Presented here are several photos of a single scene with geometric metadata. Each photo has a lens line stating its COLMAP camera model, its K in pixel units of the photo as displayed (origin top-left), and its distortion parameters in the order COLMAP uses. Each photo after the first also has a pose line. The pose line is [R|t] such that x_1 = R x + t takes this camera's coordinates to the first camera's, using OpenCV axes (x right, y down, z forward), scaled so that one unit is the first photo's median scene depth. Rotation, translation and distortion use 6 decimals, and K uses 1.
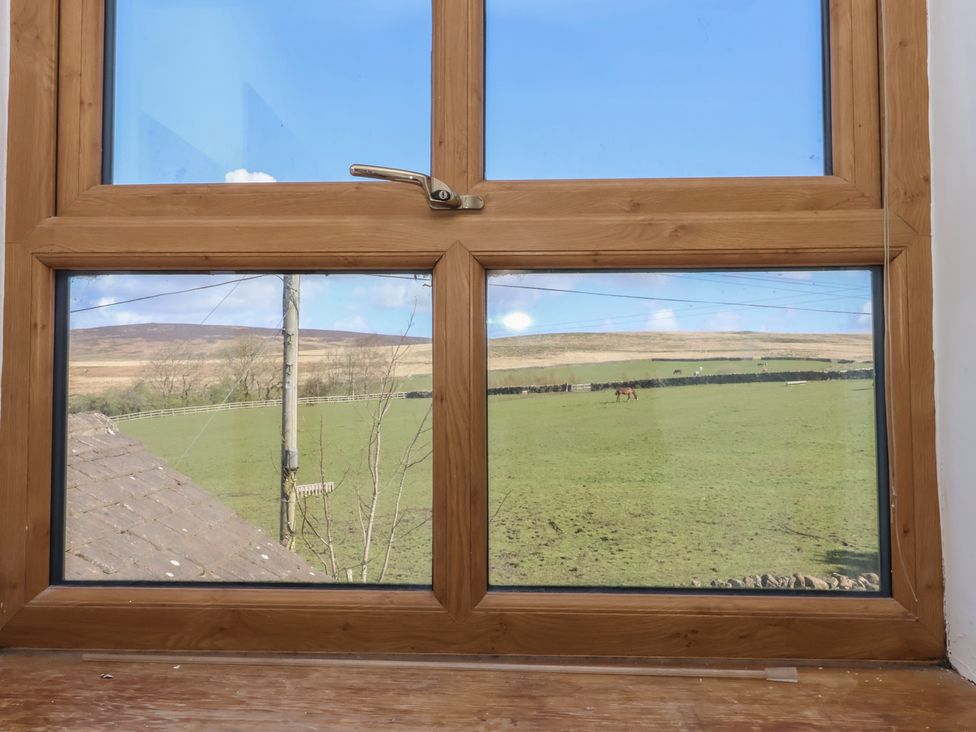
lens RADIAL K [[816.9, 0, 463.7], [0, 816.9, 356.8], [0, 0, 1]] dist [0.000859, -0.003206]
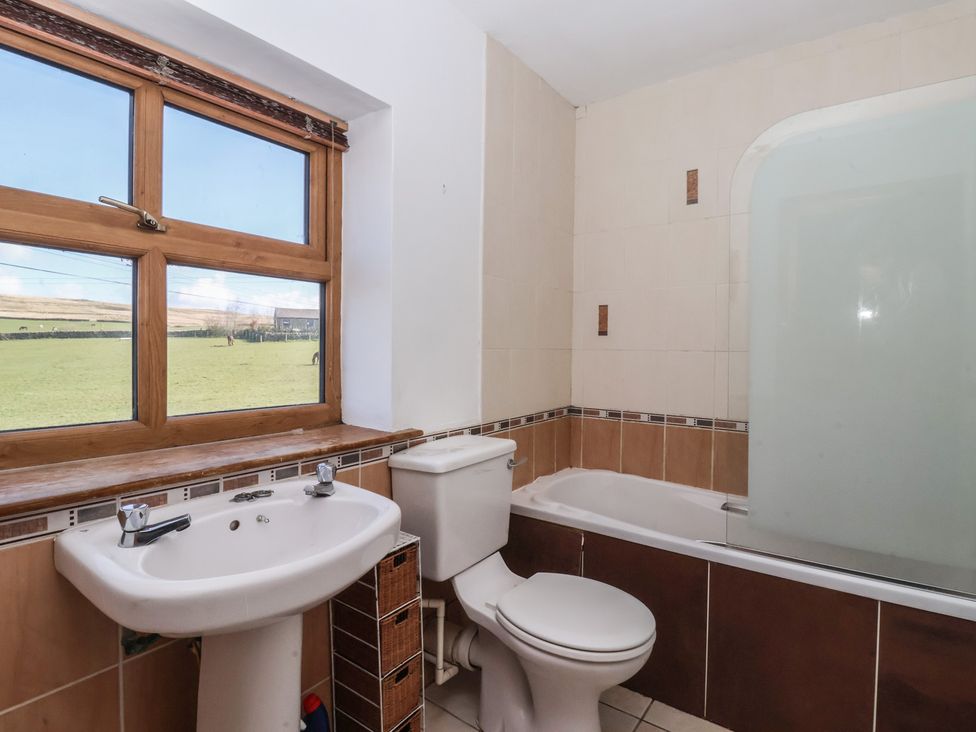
lens RADIAL K [[521.6, 0, 481.3], [0, 521.6, 354.7], [0, 0, 1]] dist [-0.000052, -0.001387]
pose [[0.547649, -0.004231, 0.836697, -0.628435], [-0.044412, 0.998431, 0.034118, 0.044231], [-0.835529, -0.055844, 0.546602, -0.377755]]
